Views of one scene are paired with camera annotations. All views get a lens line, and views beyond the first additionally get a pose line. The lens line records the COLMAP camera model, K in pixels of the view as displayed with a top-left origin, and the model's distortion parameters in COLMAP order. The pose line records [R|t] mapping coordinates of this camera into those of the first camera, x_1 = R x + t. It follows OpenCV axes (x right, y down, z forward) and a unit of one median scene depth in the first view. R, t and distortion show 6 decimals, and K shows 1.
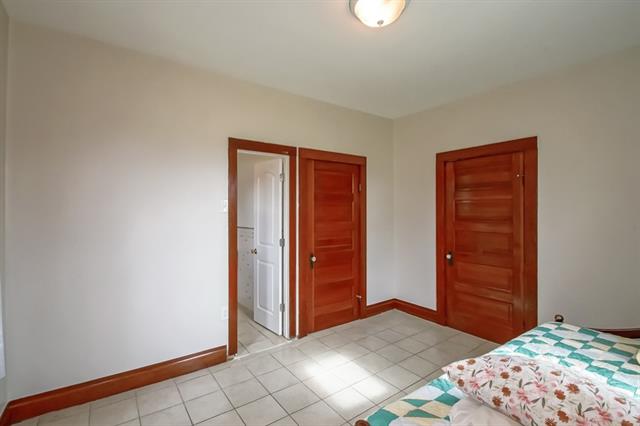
lens RADIAL K [[293.8, 0, 322.4], [0, 293.8, 213.6], [0, 0, 1]] dist [0.002831, 0.000478]
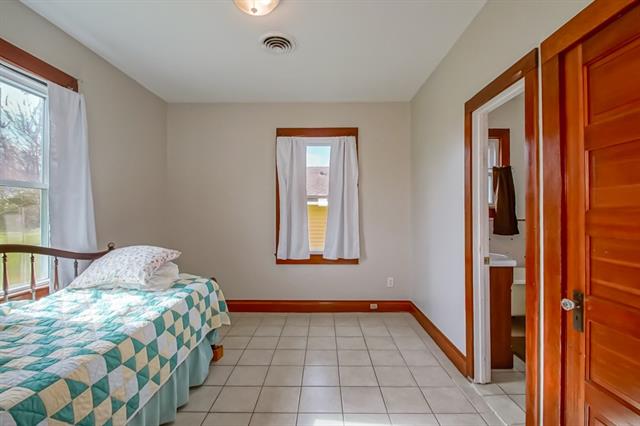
lens RADIAL K [[293.8, 0, 322.1], [0, 293.8, 212.8], [0, 0, 1]] dist [0.002831, 0.000478]
pose [[-0.599516, 0.003591, -0.800355, 0.491789], [0.000889, 0.999992, 0.003821, 0.034803], [0.800362, 0.001579, -0.599515, 1.007917]]
